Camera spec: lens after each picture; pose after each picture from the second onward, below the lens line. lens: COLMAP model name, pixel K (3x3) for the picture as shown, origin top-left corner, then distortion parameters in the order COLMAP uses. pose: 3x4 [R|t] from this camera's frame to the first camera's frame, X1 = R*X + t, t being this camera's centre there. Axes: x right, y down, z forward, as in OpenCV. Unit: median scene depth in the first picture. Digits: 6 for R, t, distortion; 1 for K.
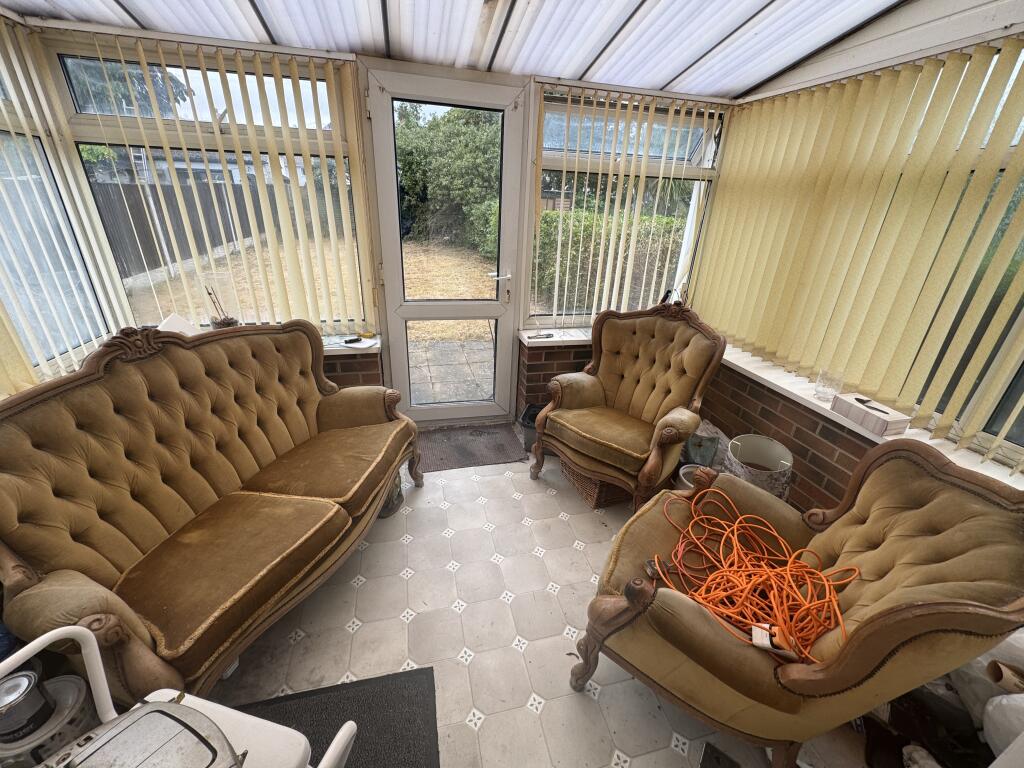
lens RADIAL K [[408.2, 0, 509.5], [0, 408.2, 385.2], [0, 0, 1]] dist [-0.001091, -0.000226]
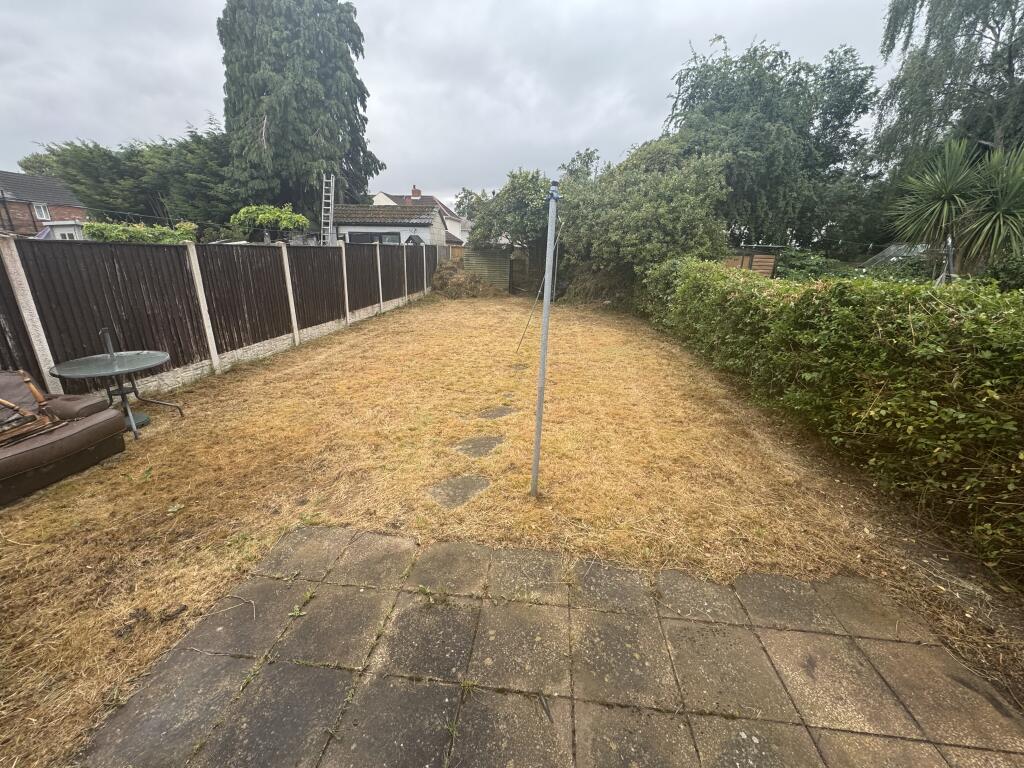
lens RADIAL K [[408.2, 0, 510.4], [0, 408.2, 384.5], [0, 0, 1]] dist [-0.001091, -0.000226]
pose [[0.938415, 0.093611, -0.332587, -0.054720], [-0.133781, 0.985957, -0.099960, -0.098844], [0.318559, 0.138298, 0.937760, 0.210569]]
